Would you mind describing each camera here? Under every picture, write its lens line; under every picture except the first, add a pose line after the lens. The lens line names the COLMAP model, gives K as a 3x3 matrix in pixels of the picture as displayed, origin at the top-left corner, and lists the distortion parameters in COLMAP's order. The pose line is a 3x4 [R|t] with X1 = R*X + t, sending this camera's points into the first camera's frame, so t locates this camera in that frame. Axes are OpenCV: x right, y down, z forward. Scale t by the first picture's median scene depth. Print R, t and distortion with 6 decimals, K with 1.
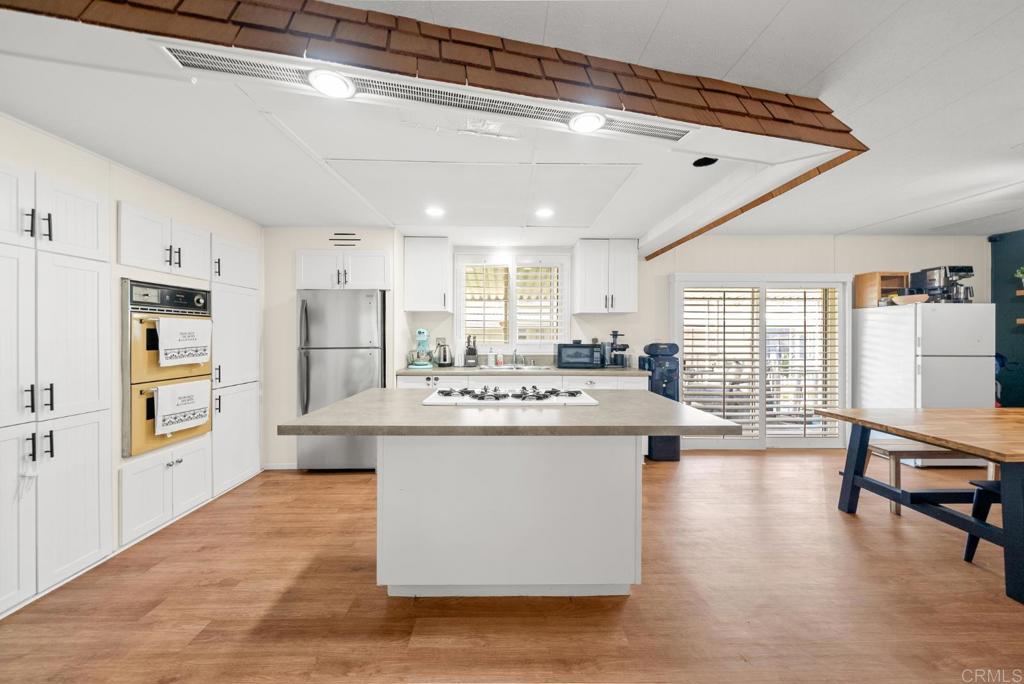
lens RADIAL K [[357.2, 0, 511.4], [0, 357.2, 335.7], [0, 0, 1]] dist [0.001431, -0.000197]
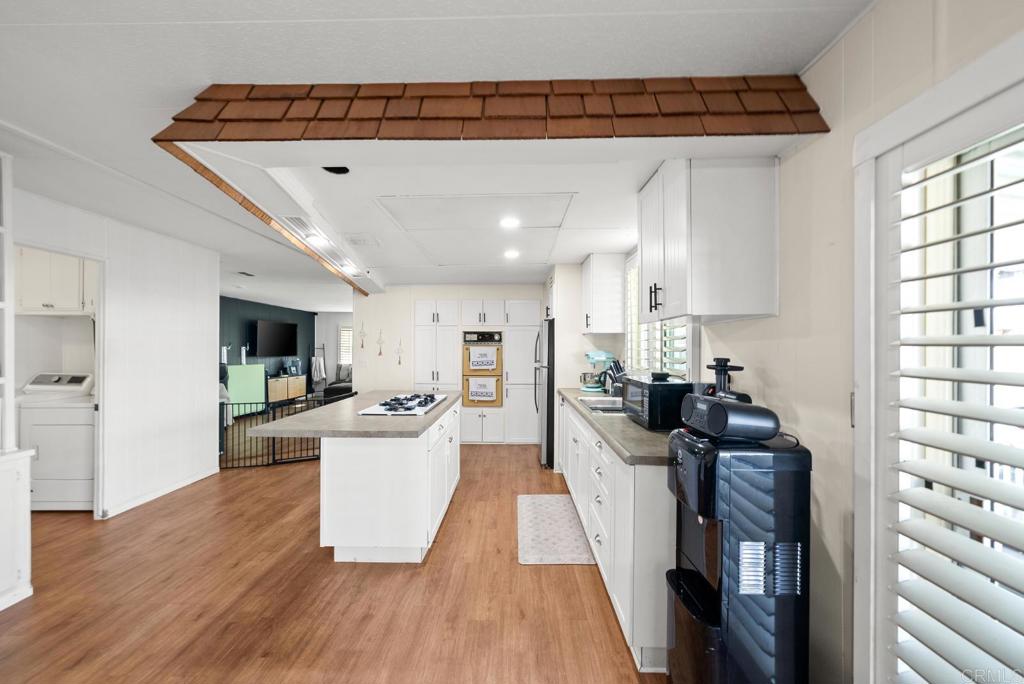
lens RADIAL K [[357.2, 0, 493.0], [0, 357.2, 346.9], [0, 0, 1]] dist [0.001431, -0.000197]
pose [[-0.063442, -0.006218, -0.997966, 0.781601], [-0.002613, 0.999978, -0.006065, -0.025135], [0.997982, 0.002223, -0.063457, 0.810447]]
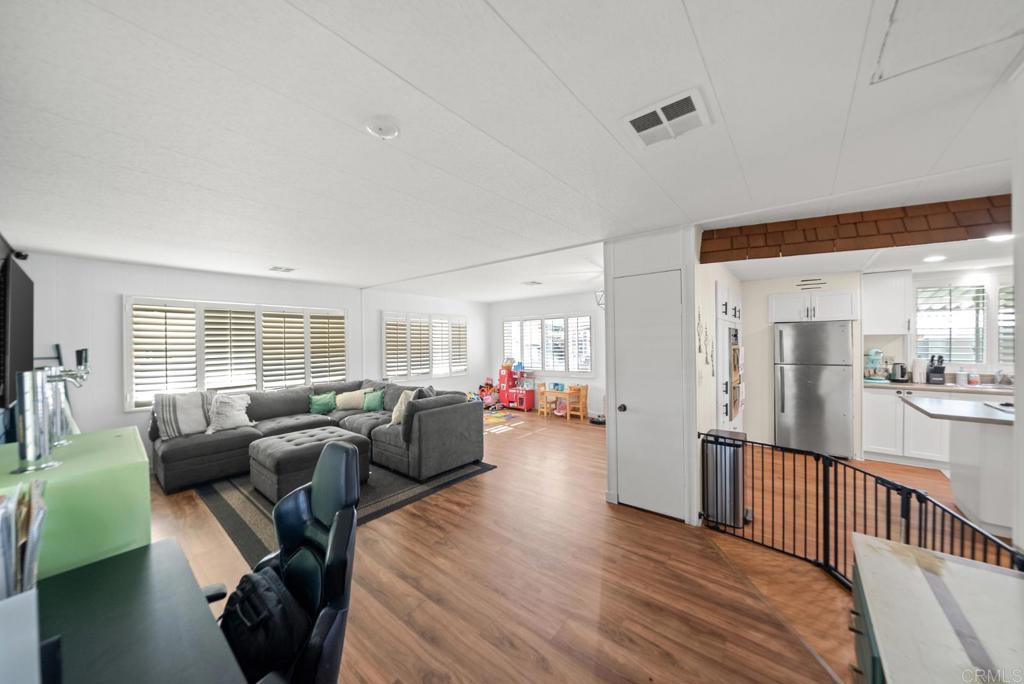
lens RADIAL K [[357.2, 0, 518.3], [0, 357.2, 342.4], [0, 0, 1]] dist [0.001431, -0.000197]
pose [[0.780865, -0.003281, -0.624691, -0.450784], [0.006022, 0.999979, 0.002276, -0.053391], [0.624670, -0.005539, 0.780869, -0.693765]]
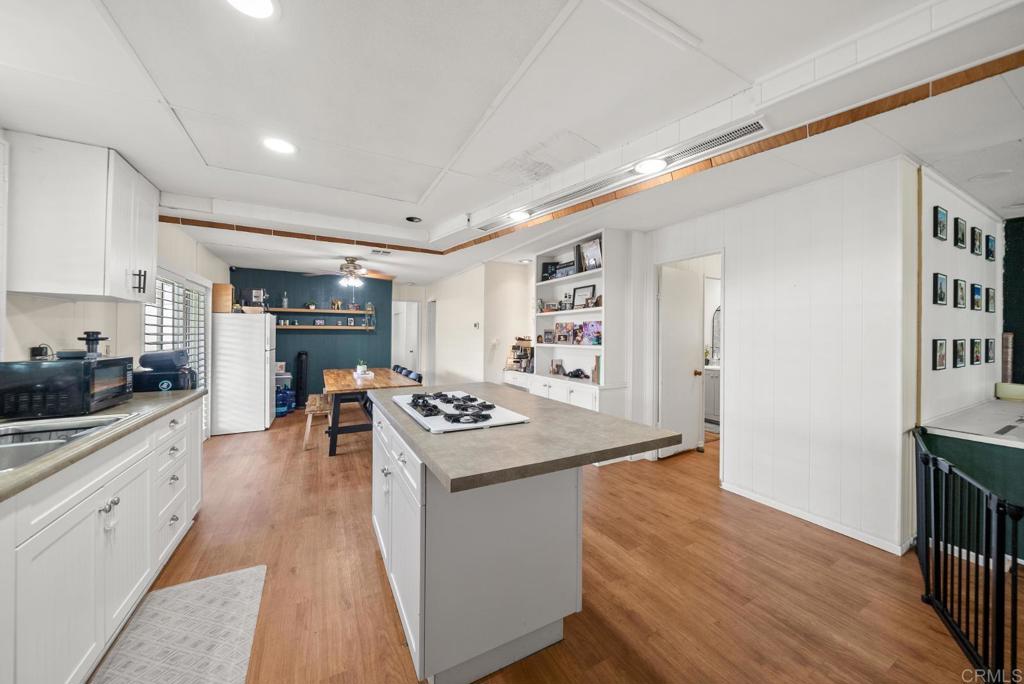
lens RADIAL K [[357.2, 0, 513.0], [0, 357.2, 331.7], [0, 0, 1]] dist [0.001431, -0.000197]
pose [[-0.475775, 0.004012, 0.879558, -0.519933], [-0.002054, 0.999982, -0.005672, -0.012113], [-0.879565, -0.004505, -0.475758, 0.746141]]
